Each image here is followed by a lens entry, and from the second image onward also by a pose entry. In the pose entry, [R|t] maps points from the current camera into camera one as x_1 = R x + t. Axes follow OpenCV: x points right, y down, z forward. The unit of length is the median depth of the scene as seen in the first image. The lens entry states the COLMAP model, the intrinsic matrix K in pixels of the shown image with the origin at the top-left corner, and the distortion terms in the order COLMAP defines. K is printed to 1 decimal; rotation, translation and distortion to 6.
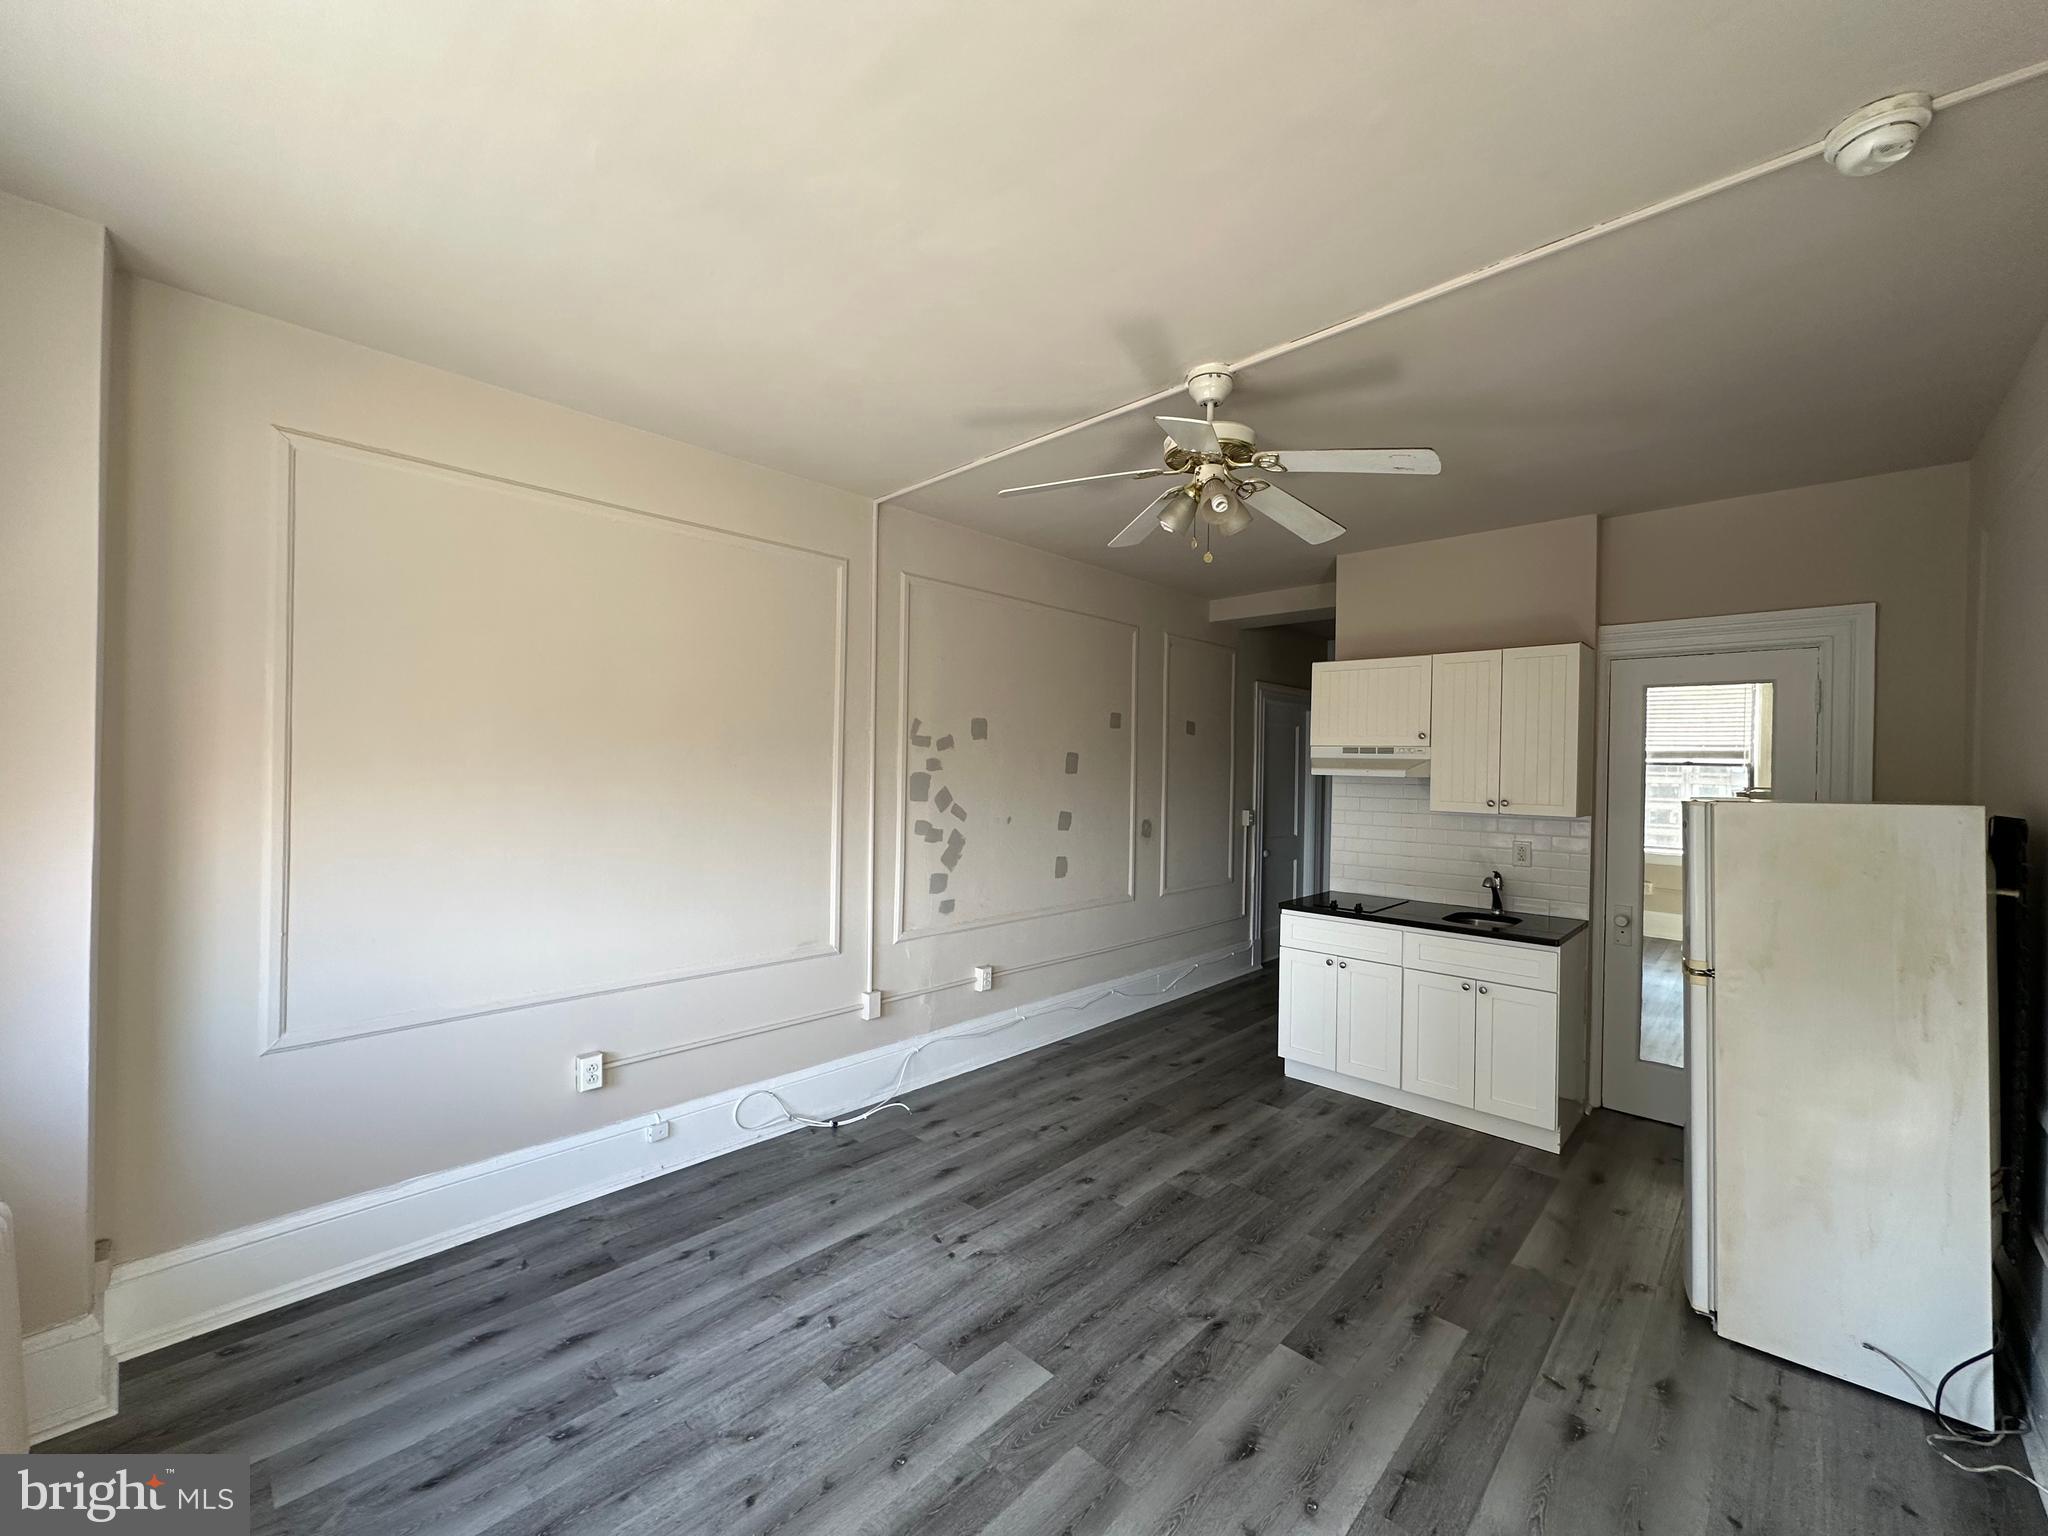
lens RADIAL K [[814.6, 0, 1025.7], [0, 814.6, 769.2], [0, 0, 1]] dist [-0.005569, 0.002015]
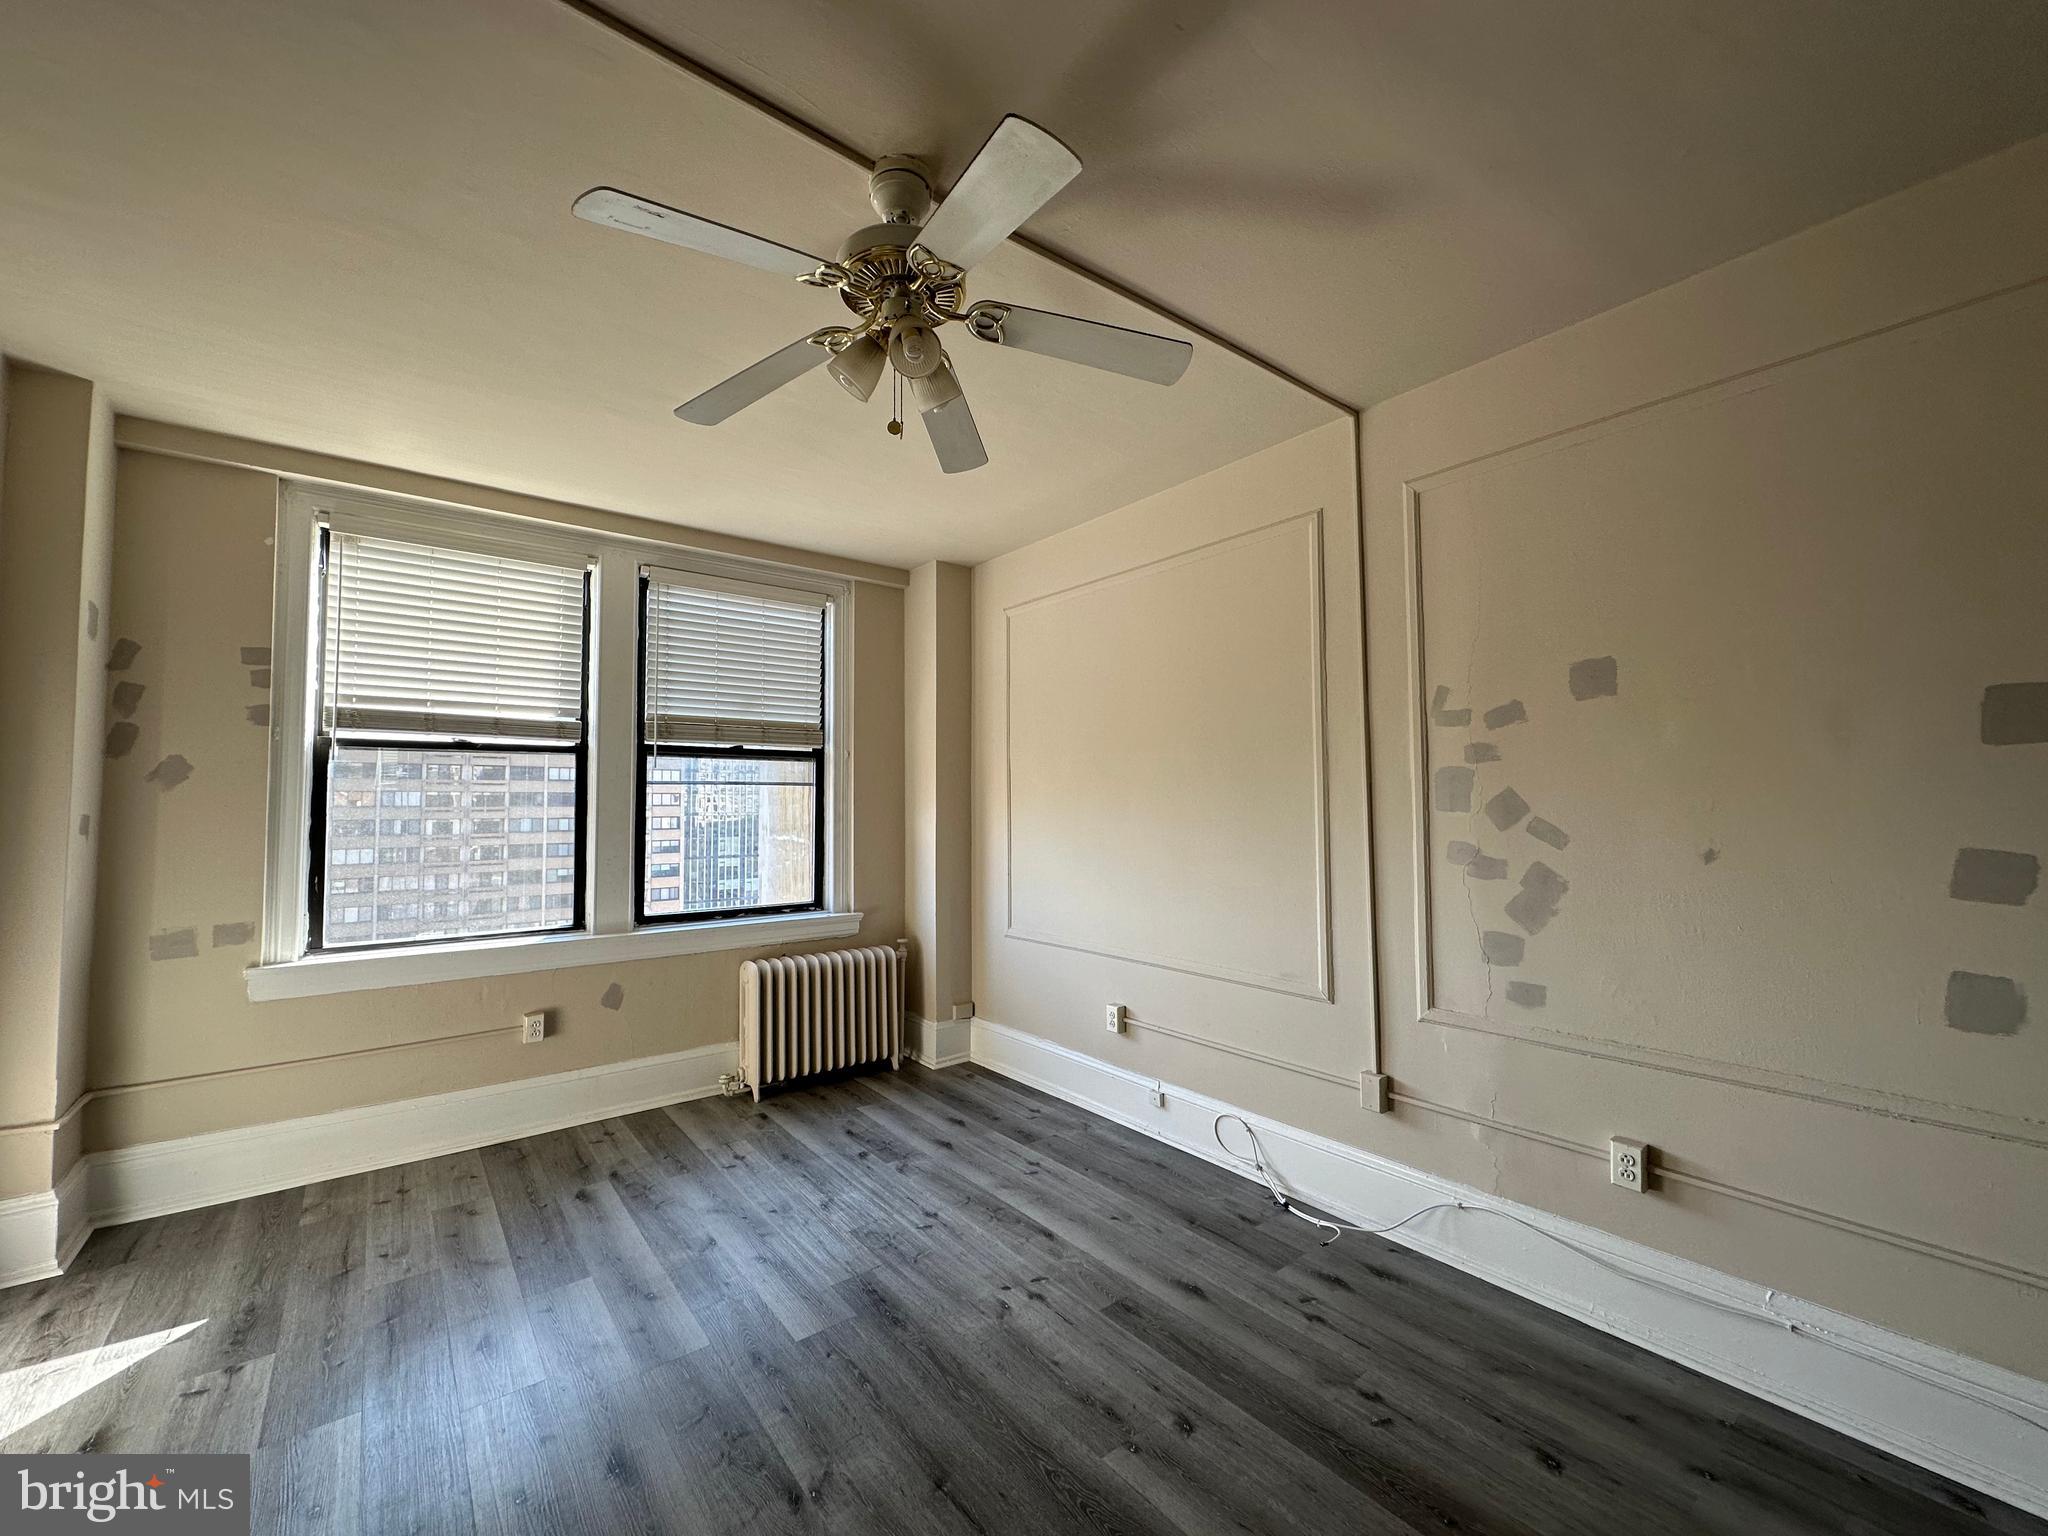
lens RADIAL K [[814.6, 0, 1026.7], [0, 814.6, 774.4], [0, 0, 1]] dist [-0.005569, 0.002015]
pose [[-0.133332, -0.058123, -0.989366, 0.655537], [-0.002118, 0.998293, -0.058362, 0.057458], [0.991069, -0.005686, -0.133227, 0.891381]]
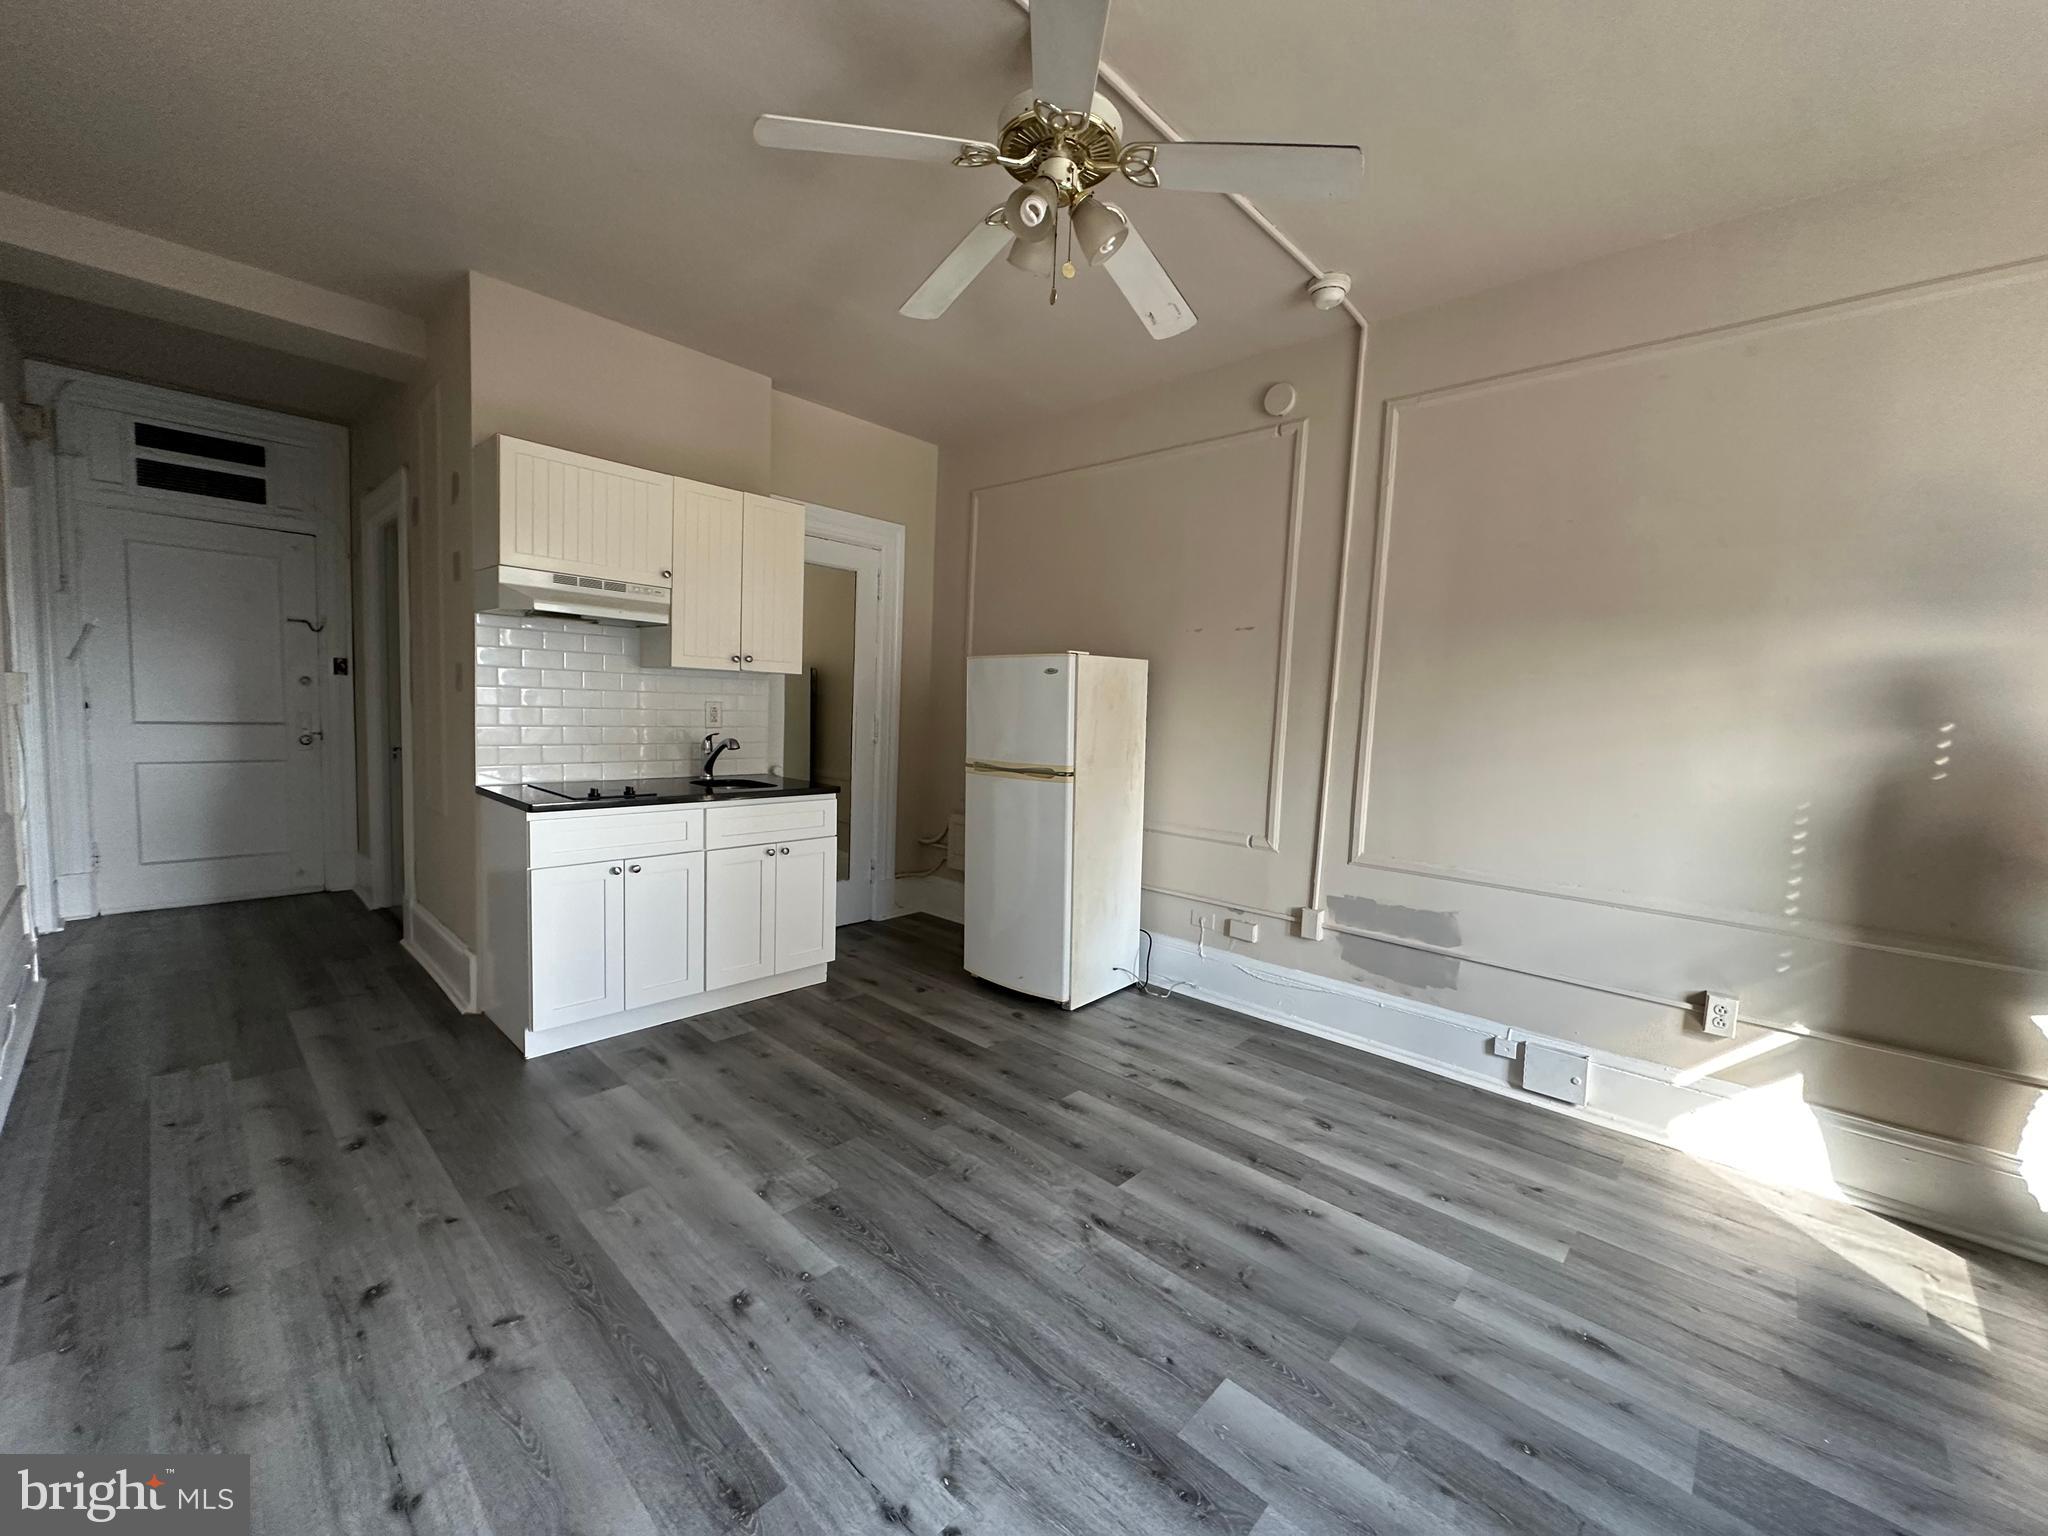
lens RADIAL K [[814.6, 0, 1024.8], [0, 814.6, 766.9], [0, 0, 1]] dist [-0.005569, 0.002015]
pose [[-0.008664, -0.095214, 0.995419, -0.412805], [-0.036349, 0.994829, 0.094841, 0.072535], [-0.999302, -0.035361, -0.012080, 0.759516]]
